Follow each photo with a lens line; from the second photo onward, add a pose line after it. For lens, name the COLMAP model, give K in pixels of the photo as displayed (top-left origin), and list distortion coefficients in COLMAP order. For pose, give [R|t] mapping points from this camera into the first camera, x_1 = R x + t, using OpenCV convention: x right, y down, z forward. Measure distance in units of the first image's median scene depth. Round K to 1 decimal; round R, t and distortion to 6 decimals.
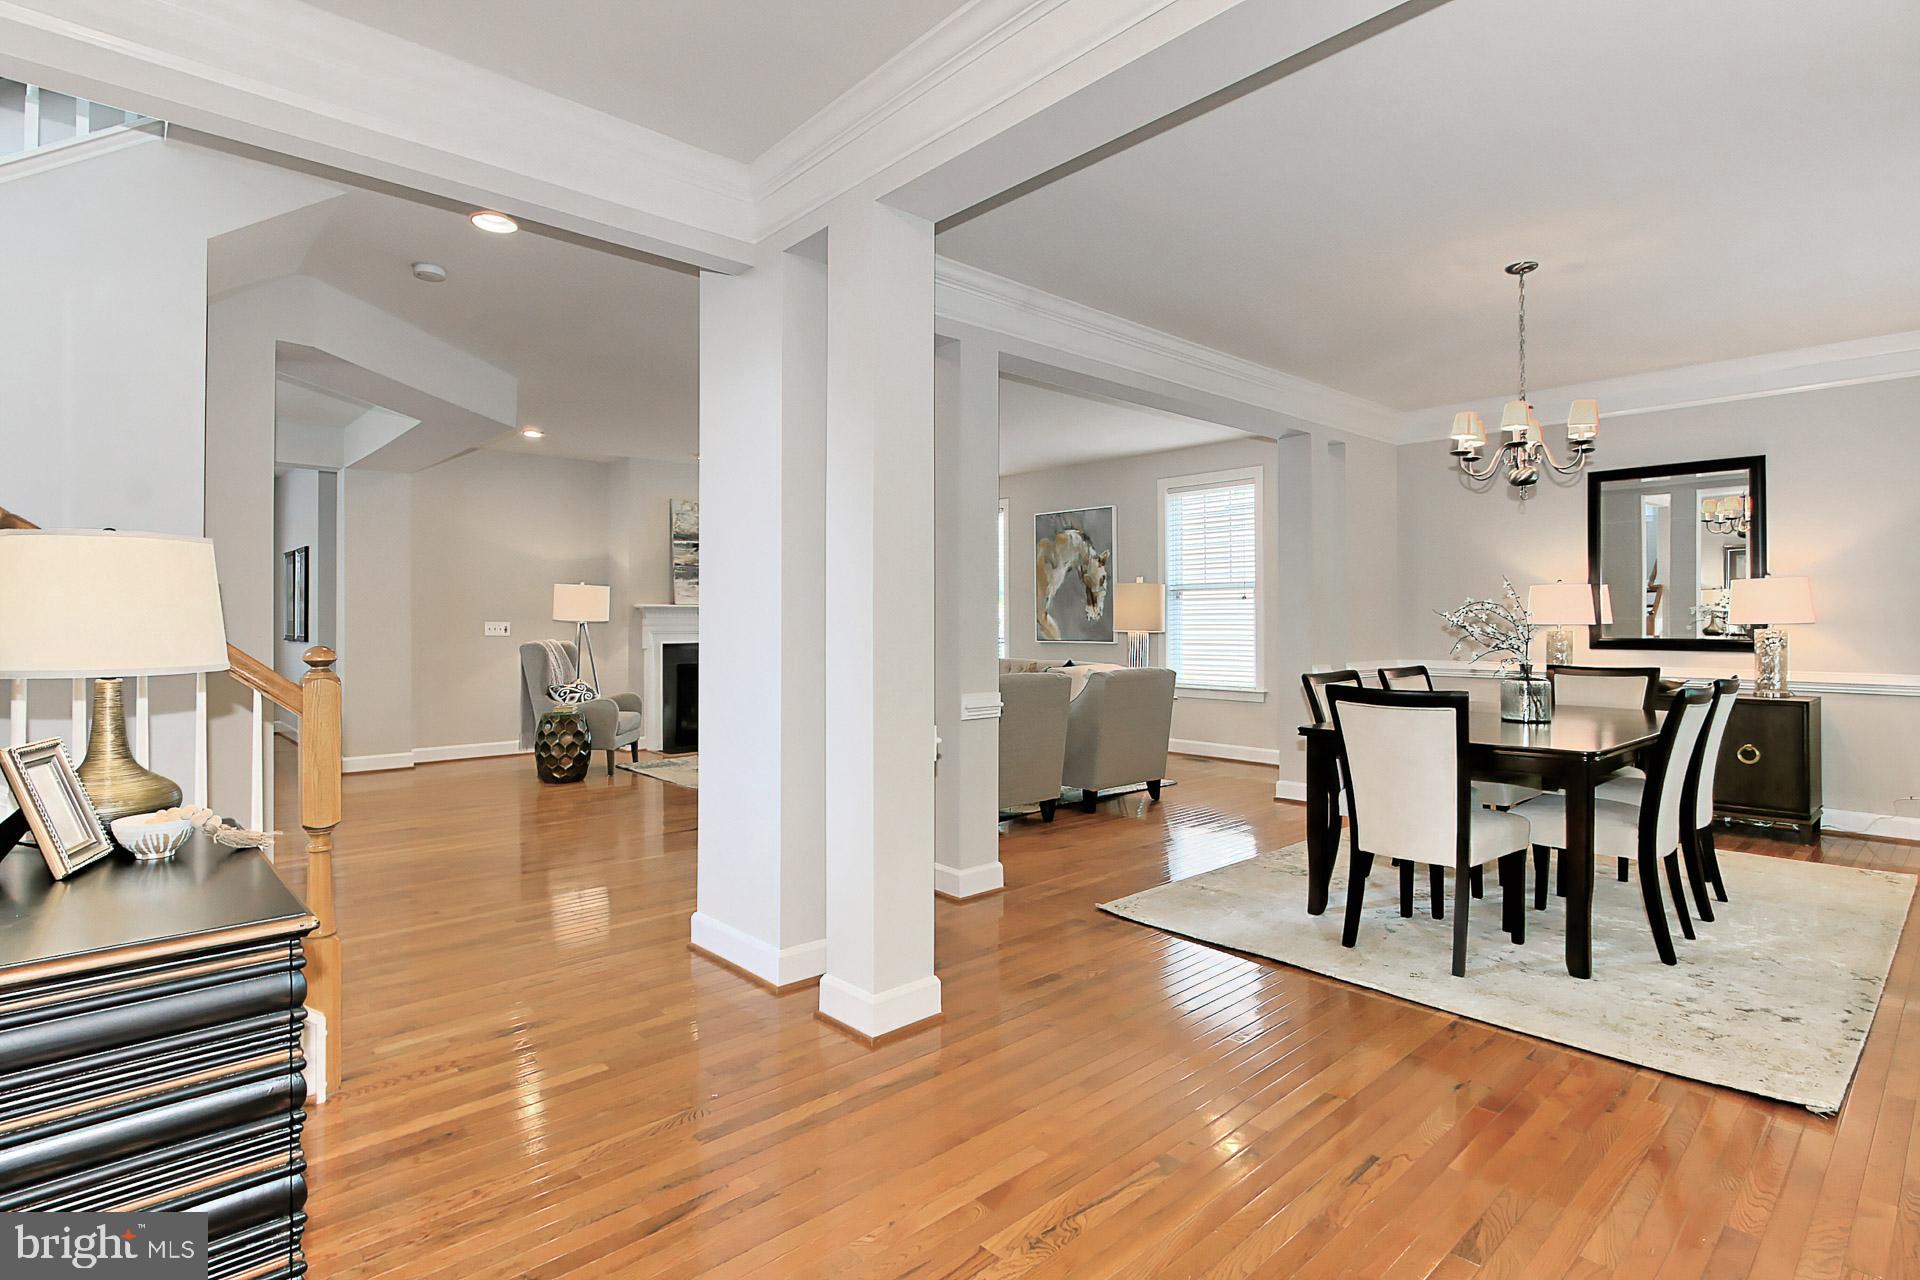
lens RADIAL K [[988.3, 0, 927.3], [0, 988.3, 613.5], [0, 0, 1]] dist [-0.003757, 0.000088]
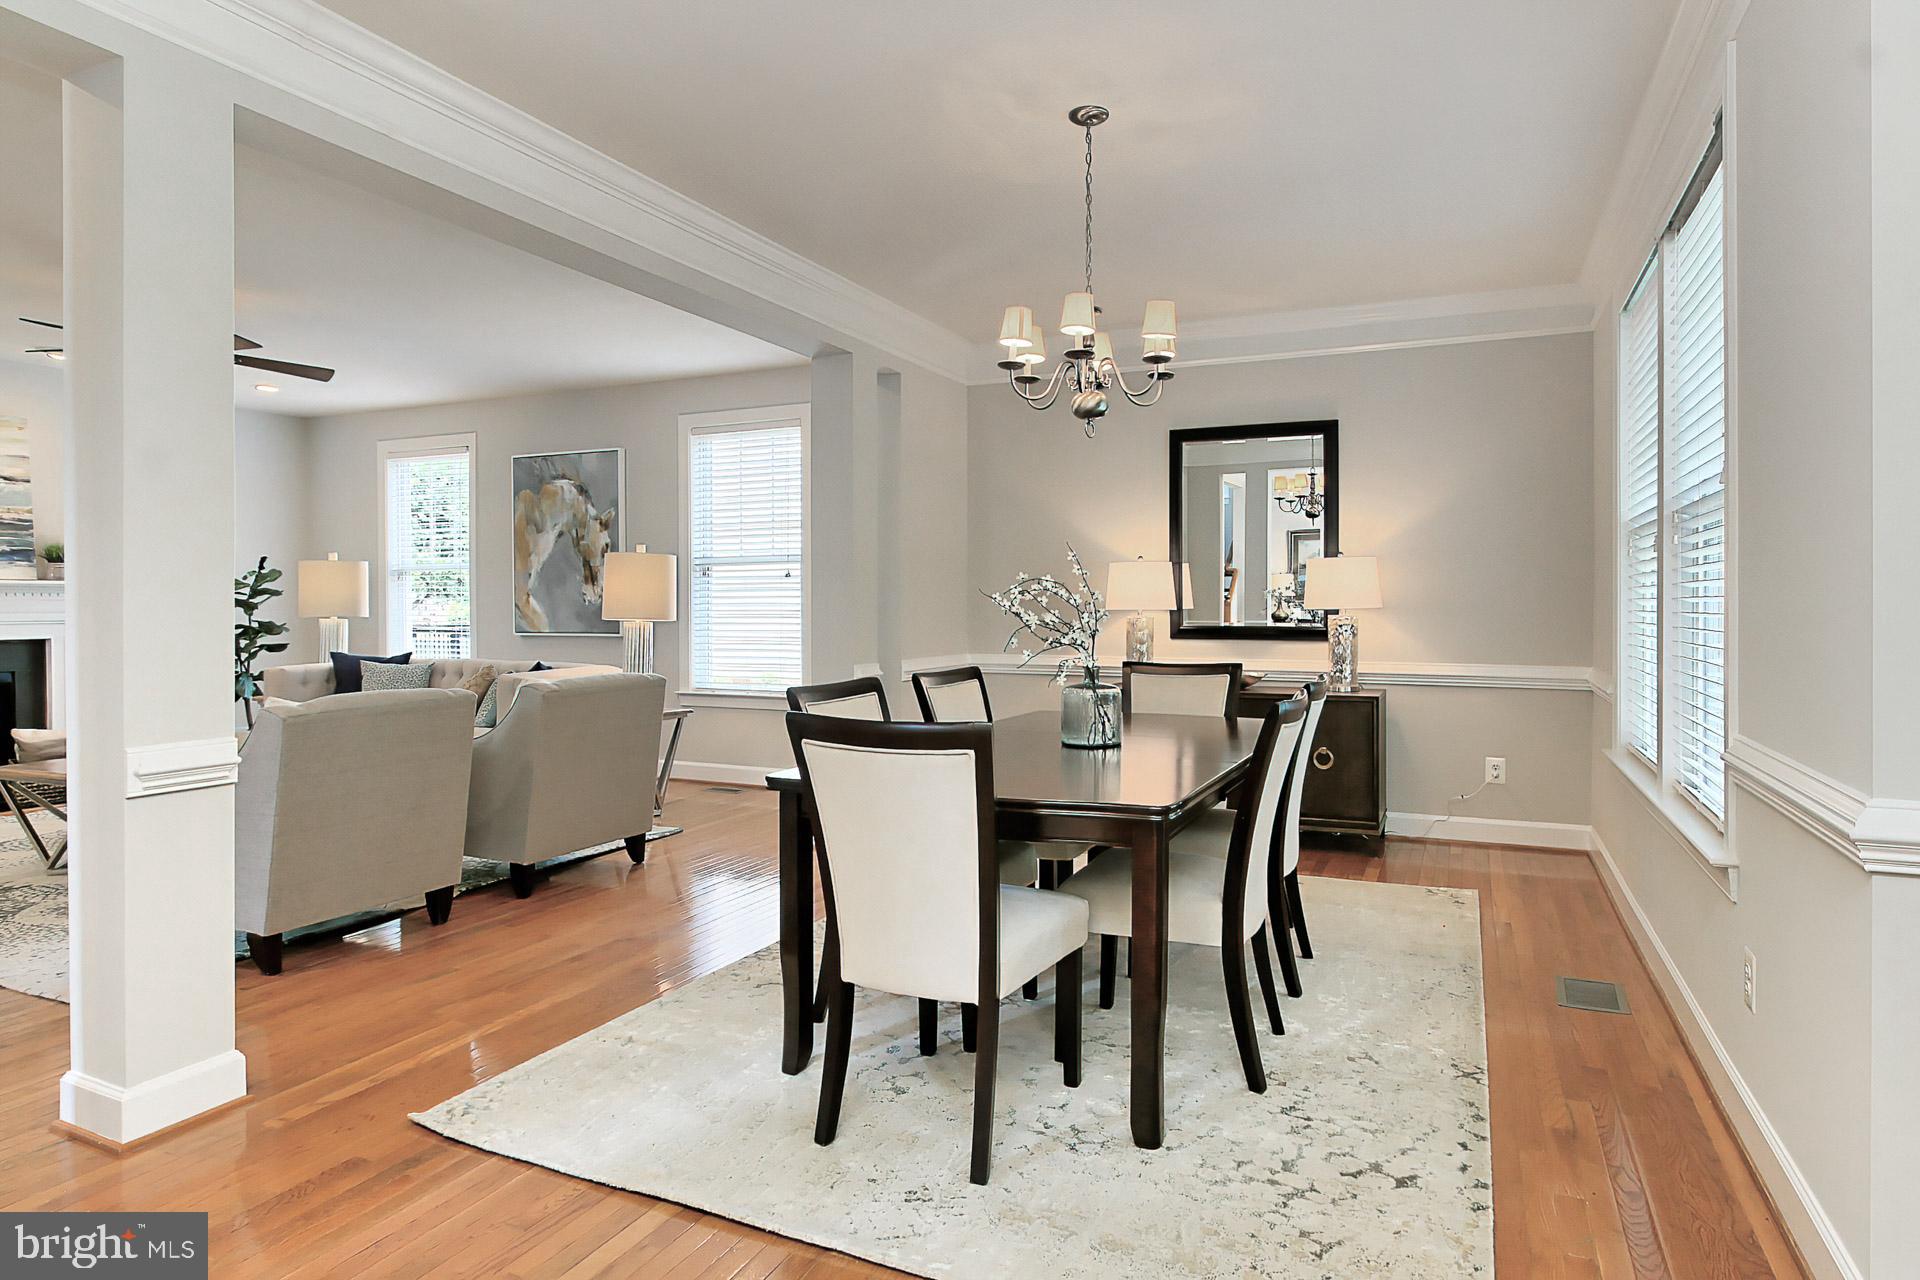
lens RADIAL K [[1115.5, 0, 964.0], [0, 1115.5, 600.6], [0, 0, 1]] dist [-0.020414, -0.000053]
pose [[0.919441, 0.002266, 0.393221, 0.162163], [-0.003405, 0.999992, 0.002199, 0.001799], [-0.393212, -0.003361, 0.919442, 0.233104]]
